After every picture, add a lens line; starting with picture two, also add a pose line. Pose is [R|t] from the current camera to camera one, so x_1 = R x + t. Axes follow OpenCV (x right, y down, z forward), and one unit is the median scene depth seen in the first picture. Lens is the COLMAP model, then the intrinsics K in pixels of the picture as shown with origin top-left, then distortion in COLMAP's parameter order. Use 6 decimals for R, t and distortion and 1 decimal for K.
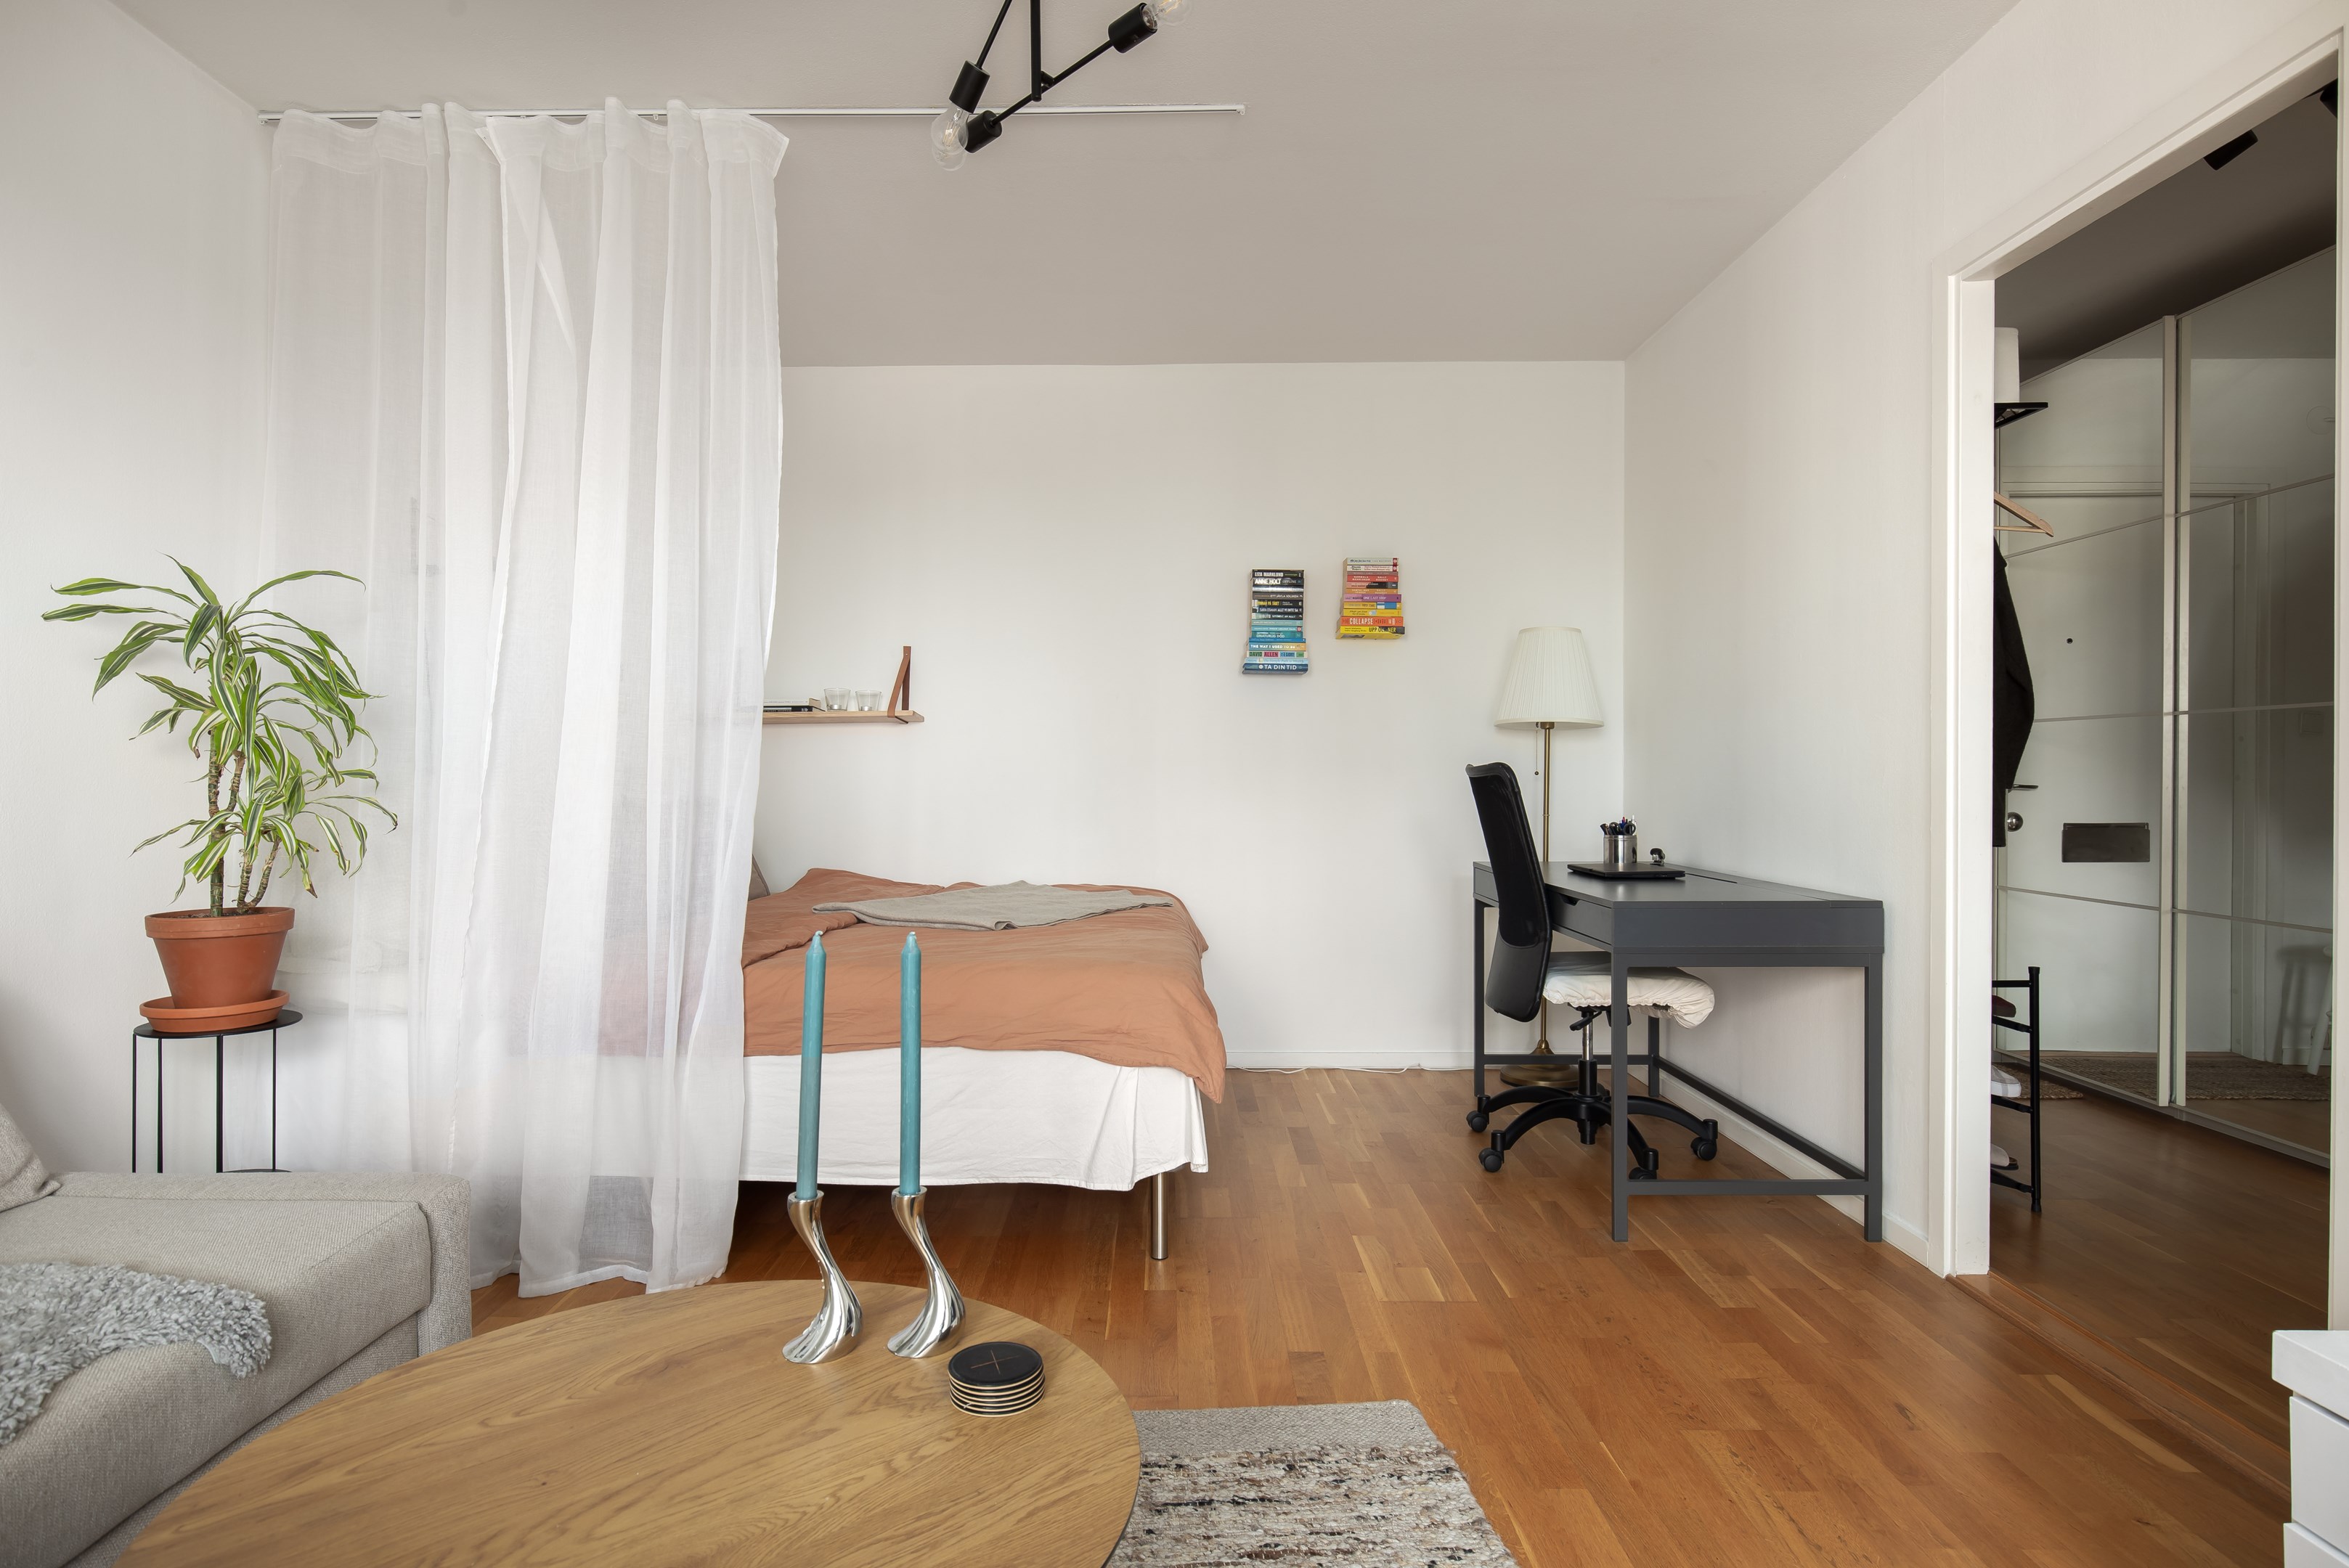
lens RADIAL K [[1282.3, 0, 1161.0], [0, 1282.3, 786.6], [0, 0, 1]] dist [0.001277, -0.000801]
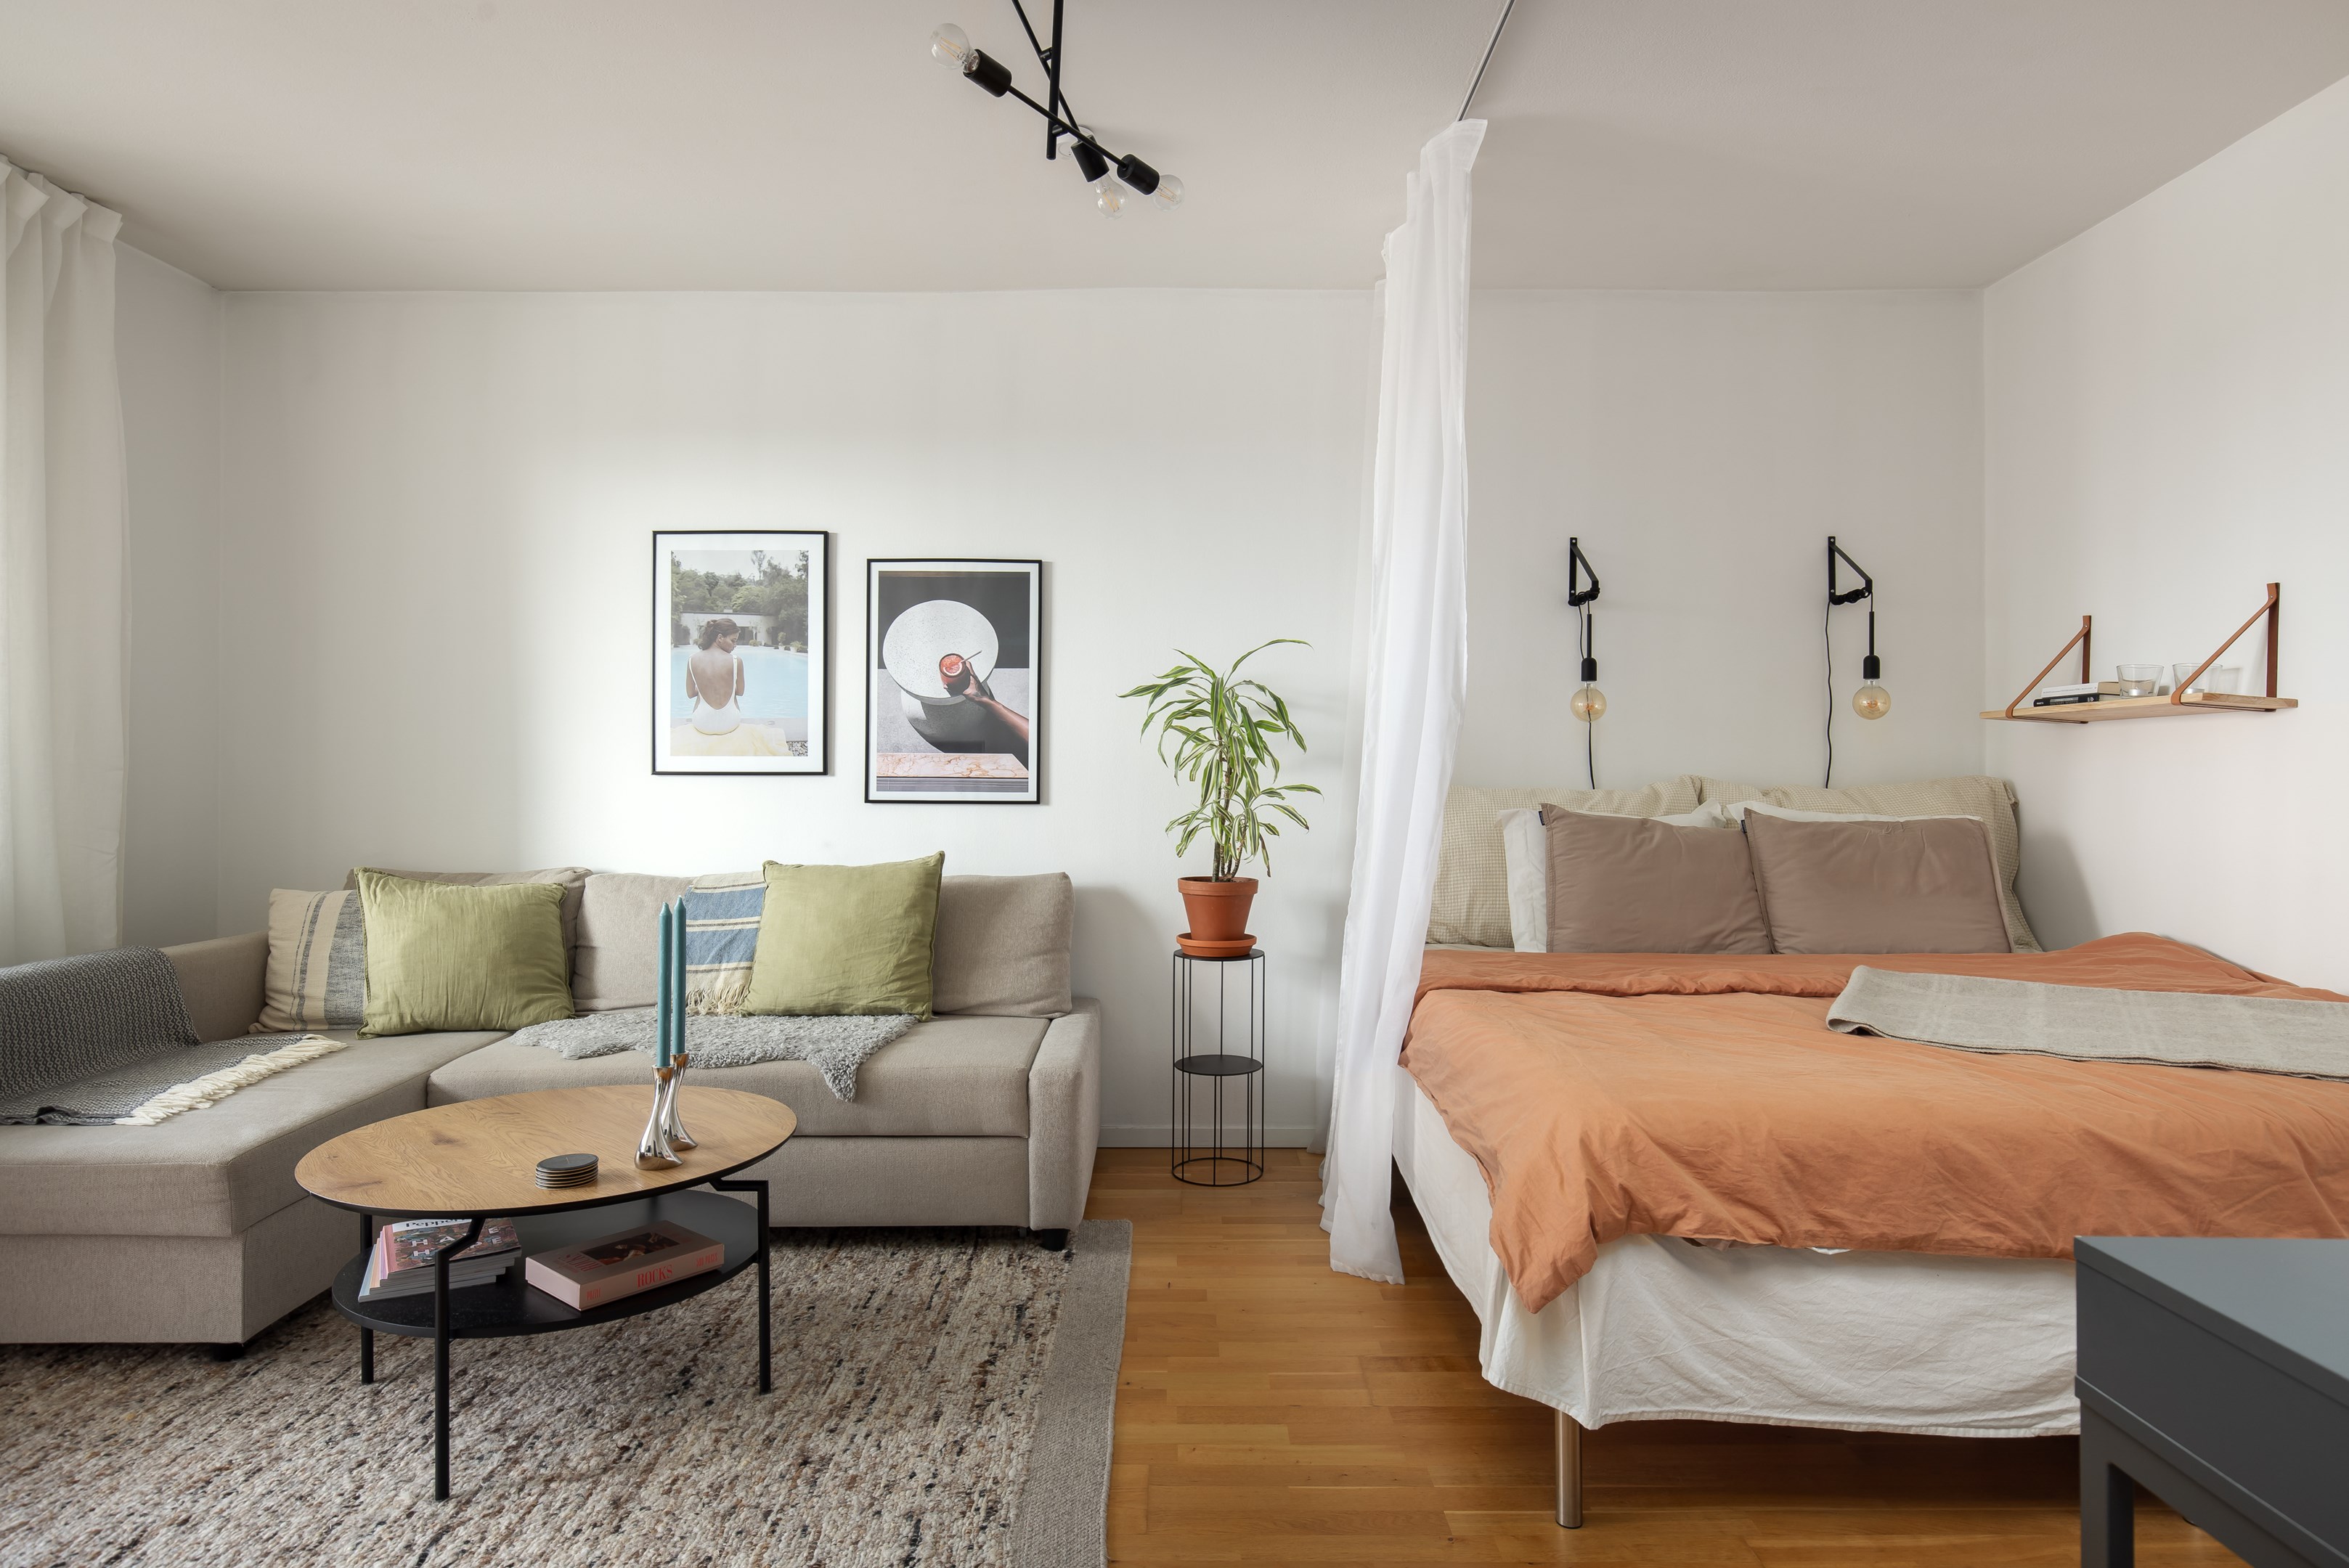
lens RADIAL K [[1366.5, 0, 1166.8], [0, 1366.5, 757.3], [0, 0, 1]] dist [0.002777, -0.001207]
pose [[-0.002947, -0.004147, -0.999987, 0.731607], [-0.011039, 0.999931, -0.004114, -0.031450], [0.999935, 0.011027, -0.002993, 0.796196]]
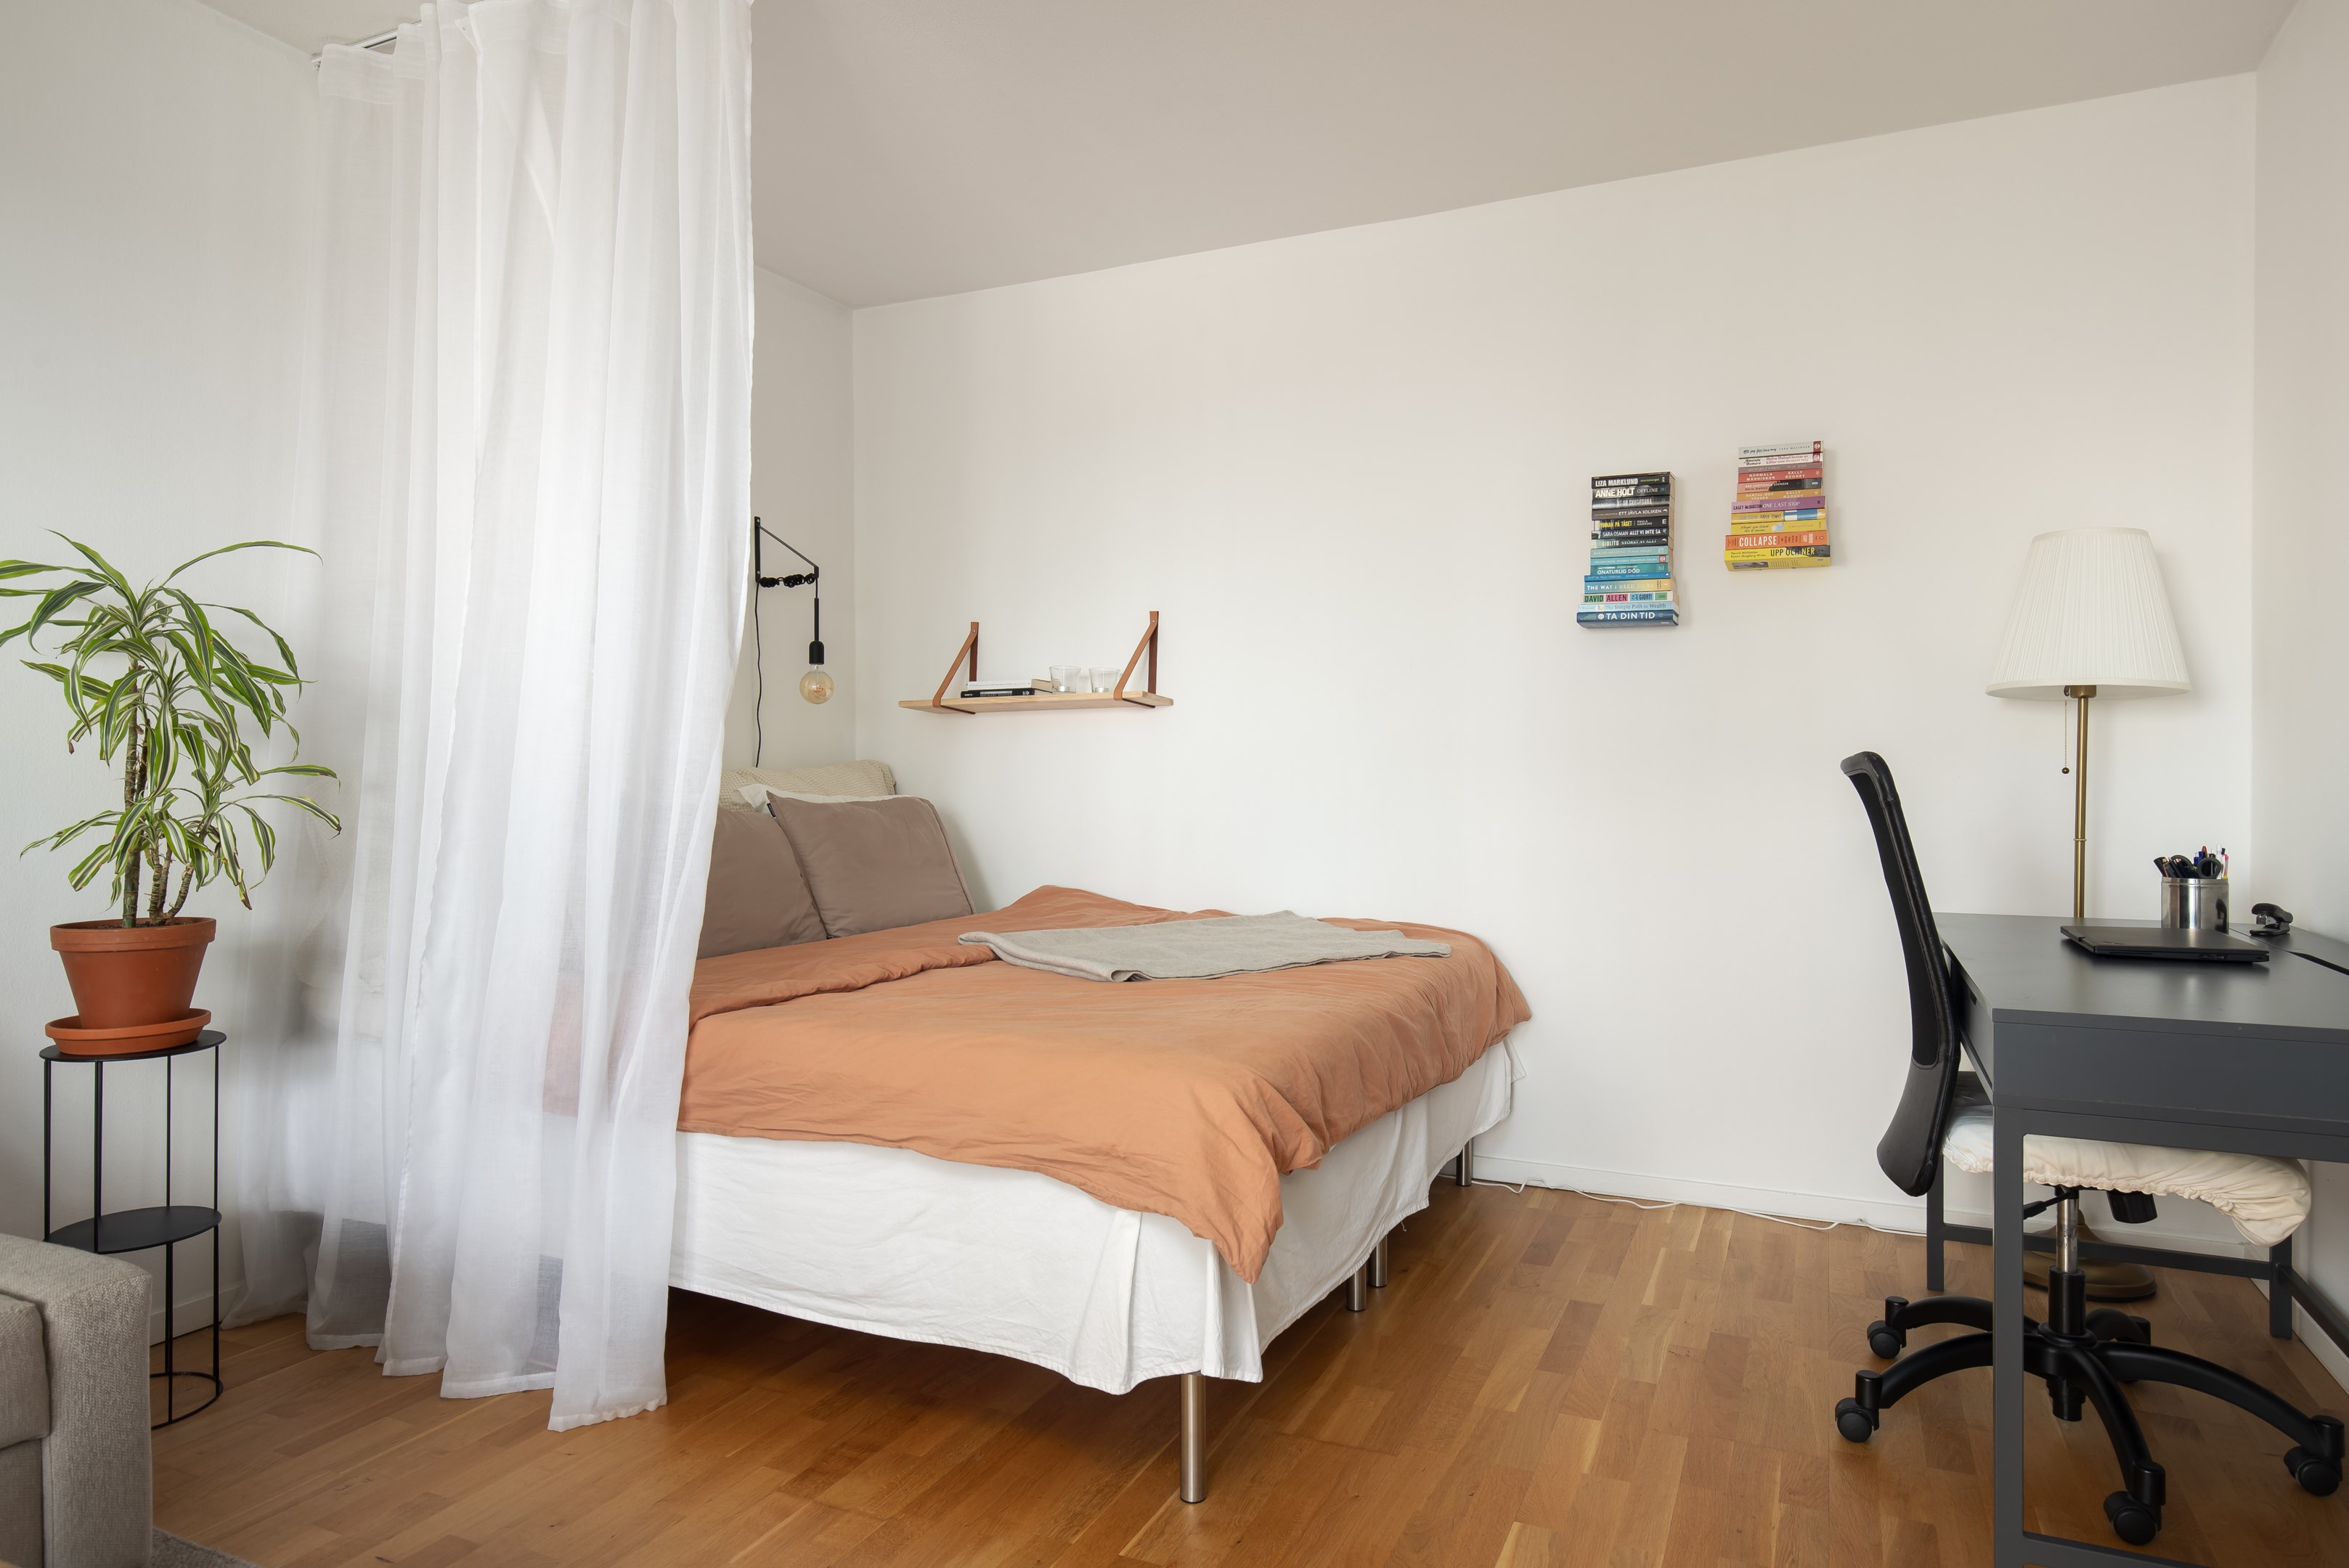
lens RADIAL K [[1424.5, 0, 1175.5], [0, 1424.5, 780.9], [0, 0, 1]] dist [0.003511, -0.000010]
pose [[0.910444, 0.003771, -0.413615, 0.298460], [-0.004985, 0.999986, -0.001856, -0.003432], [0.413602, 0.003751, 0.910450, 0.325851]]
